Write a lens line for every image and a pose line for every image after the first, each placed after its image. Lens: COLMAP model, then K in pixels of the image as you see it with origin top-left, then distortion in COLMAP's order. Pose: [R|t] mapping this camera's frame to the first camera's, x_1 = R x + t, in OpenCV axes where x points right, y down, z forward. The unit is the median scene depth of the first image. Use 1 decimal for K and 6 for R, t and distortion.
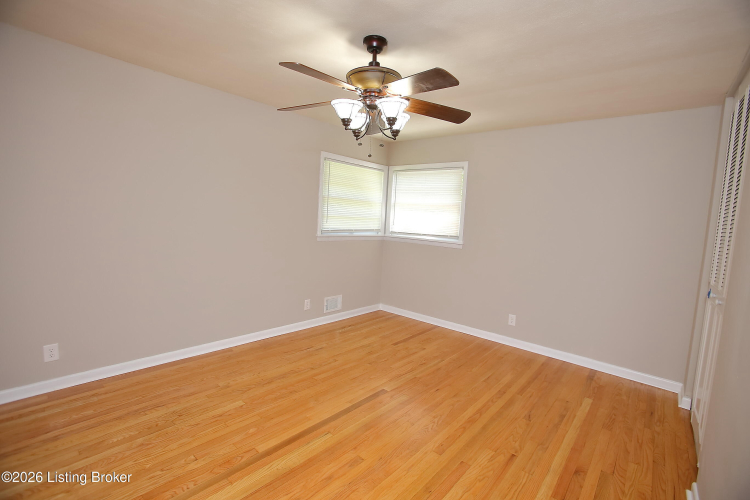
lens RADIAL K [[344.4, 0, 375.6], [0, 344.4, 246.2], [0, 0, 1]] dist [-0.079311, 0.032961]
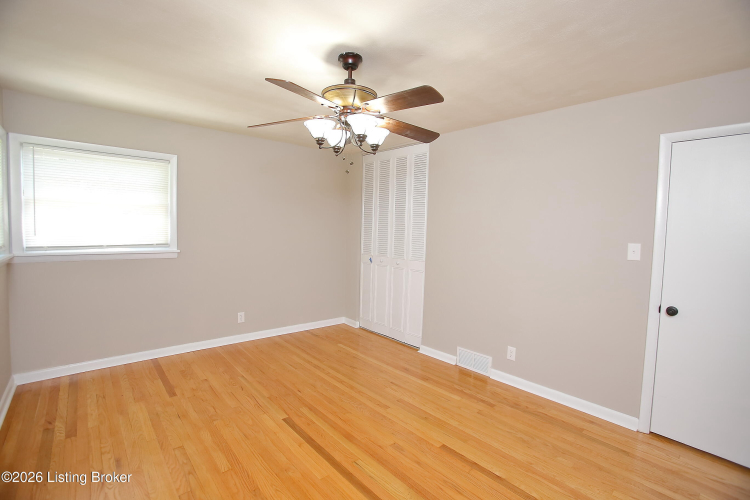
lens RADIAL K [[344.4, 0, 375.6], [0, 344.4, 246.2], [0, 0, 1]] dist [-0.079311, 0.032961]
pose [[0.126514, -0.107694, 0.986102, -0.691004], [0.062892, 0.992960, 0.100374, -0.100336], [-0.989969, 0.049320, 0.132397, 0.540315]]
